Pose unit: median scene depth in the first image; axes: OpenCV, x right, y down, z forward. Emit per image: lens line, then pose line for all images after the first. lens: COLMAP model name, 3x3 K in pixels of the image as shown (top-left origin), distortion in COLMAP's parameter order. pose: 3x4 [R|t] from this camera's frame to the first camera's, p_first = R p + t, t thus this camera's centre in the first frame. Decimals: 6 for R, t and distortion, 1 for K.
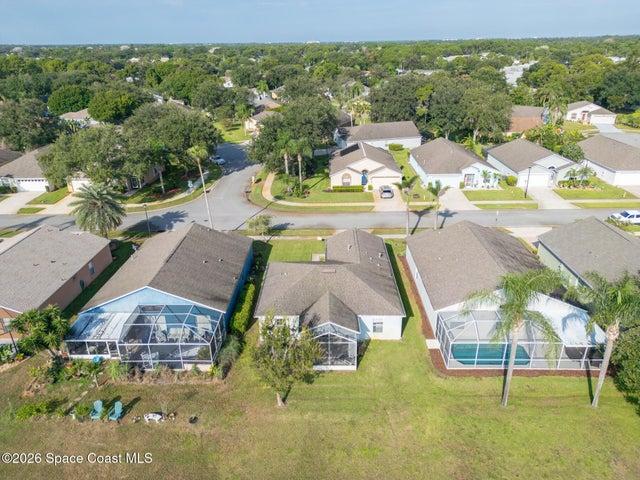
lens RADIAL K [[443.5, 0, 319.9], [0, 443.5, 243.7], [0, 0, 1]] dist [0.092693, -0.117813]
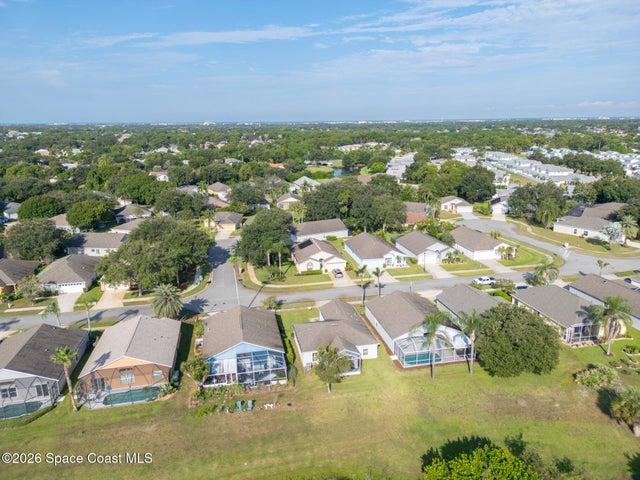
lens RADIAL K [[443.5, 0, 319.9], [0, 443.5, 243.7], [0, 0, 1]] dist [0.092693, -0.117813]
pose [[0.975073, -0.055675, 0.214786, -0.219702], [0.088454, 0.985299, -0.146158, -0.002503], [-0.203491, 0.161513, 0.965663, -0.429528]]
